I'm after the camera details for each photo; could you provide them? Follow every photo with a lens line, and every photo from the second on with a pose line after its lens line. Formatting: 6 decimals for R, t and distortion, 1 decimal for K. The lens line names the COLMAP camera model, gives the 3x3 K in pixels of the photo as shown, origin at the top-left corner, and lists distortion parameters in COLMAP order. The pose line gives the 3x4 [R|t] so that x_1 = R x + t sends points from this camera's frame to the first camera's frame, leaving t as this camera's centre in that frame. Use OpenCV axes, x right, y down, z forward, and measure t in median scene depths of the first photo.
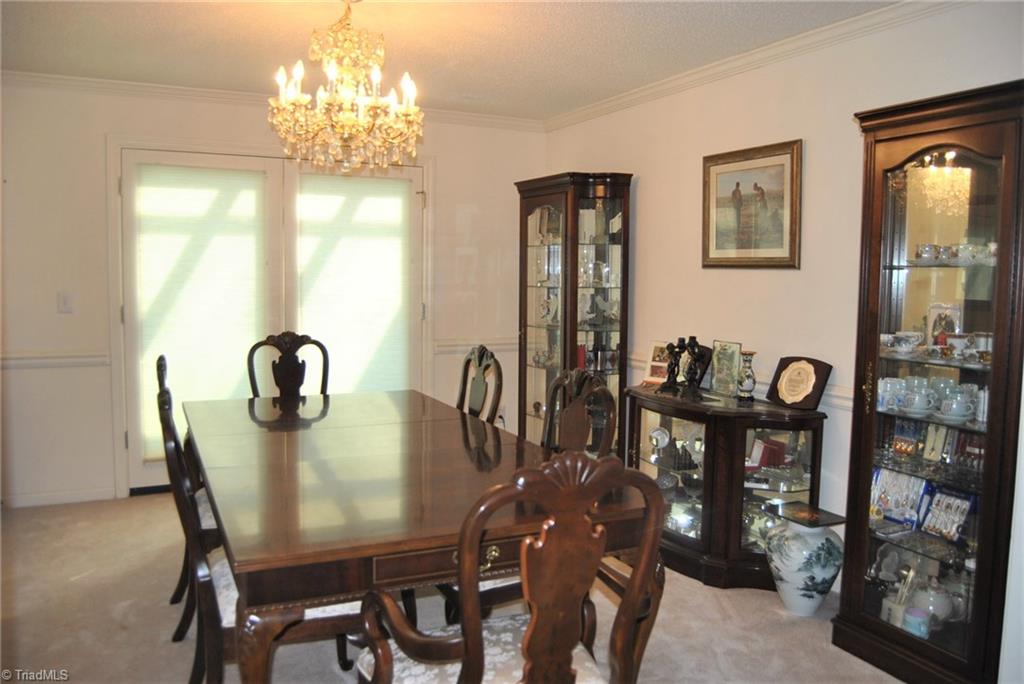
lens RADIAL K [[804.3, 0, 512.0], [0, 804.3, 342.0], [0, 0, 1]] dist [-0.084405, 0.002742]
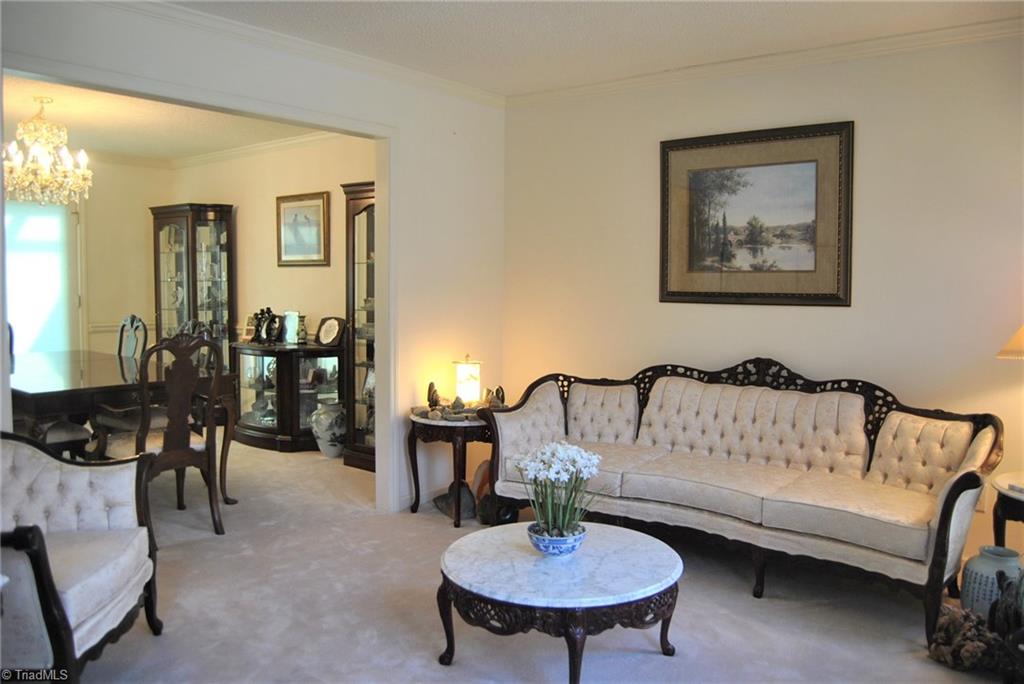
lens RADIAL K [[804.3, 0, 512.0], [0, 804.3, 342.0], [0, 0, 1]] dist [-0.084405, 0.002742]
pose [[0.905410, -0.038092, 0.422825, -0.014400], [0.040691, 0.999168, 0.002880, 0.063021], [-0.422583, 0.014598, 0.906207, -0.557829]]
